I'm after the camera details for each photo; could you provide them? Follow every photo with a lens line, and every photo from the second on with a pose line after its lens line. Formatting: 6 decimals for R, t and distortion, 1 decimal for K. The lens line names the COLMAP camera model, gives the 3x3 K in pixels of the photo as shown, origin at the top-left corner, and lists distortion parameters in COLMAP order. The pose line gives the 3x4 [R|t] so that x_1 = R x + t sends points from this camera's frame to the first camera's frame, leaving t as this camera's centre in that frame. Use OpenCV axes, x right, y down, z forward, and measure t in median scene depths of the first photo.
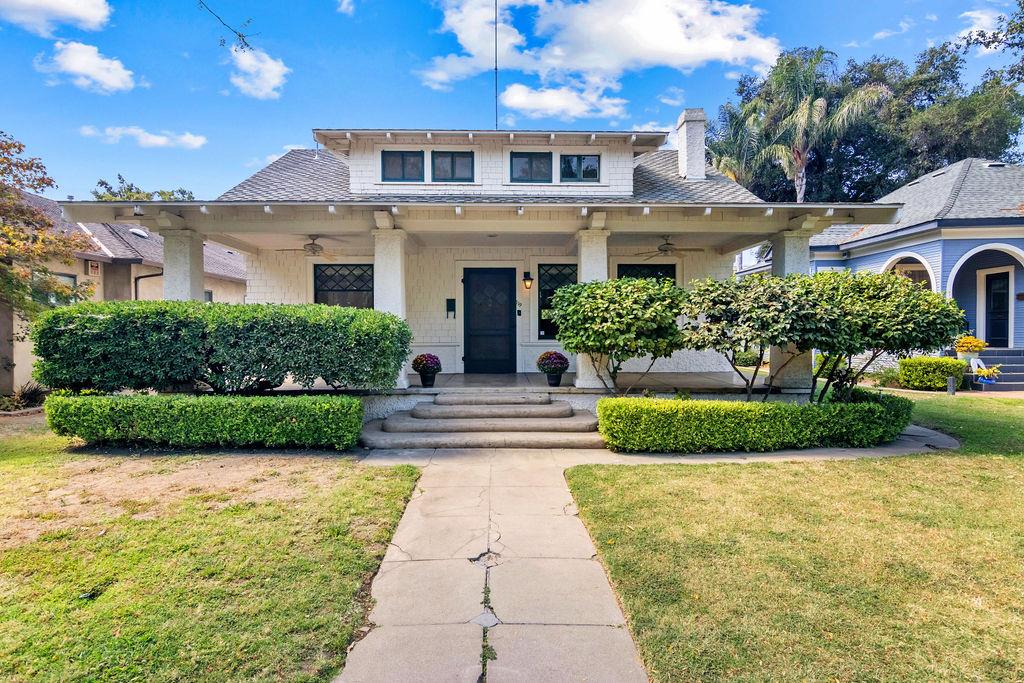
lens RADIAL K [[504.6, 0, 512.1], [0, 504.6, 352.2], [0, 0, 1]] dist [-0.012847, -0.000371]
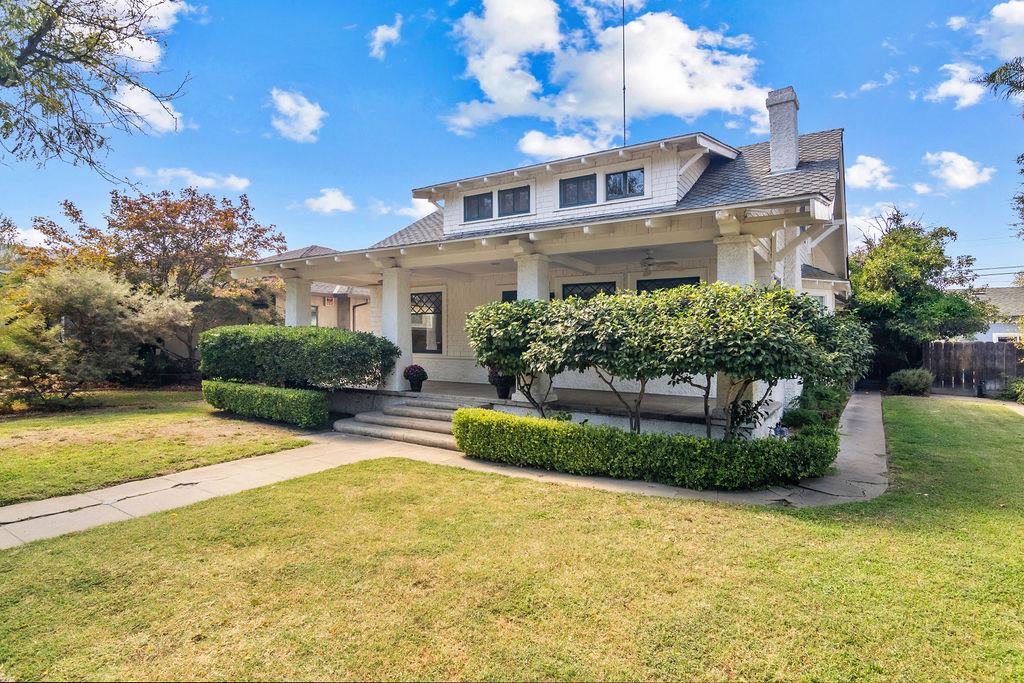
lens RADIAL K [[520.8, 0, 512.0], [0, 520.8, 341.5], [0, 0, 1]] dist [0.002328, 0.000352]
pose [[0.831473, 0.007707, -0.555512, 0.567836], [-0.036112, 0.998539, -0.040198, -0.008734], [0.554391, 0.053484, 0.830536, 0.048222]]
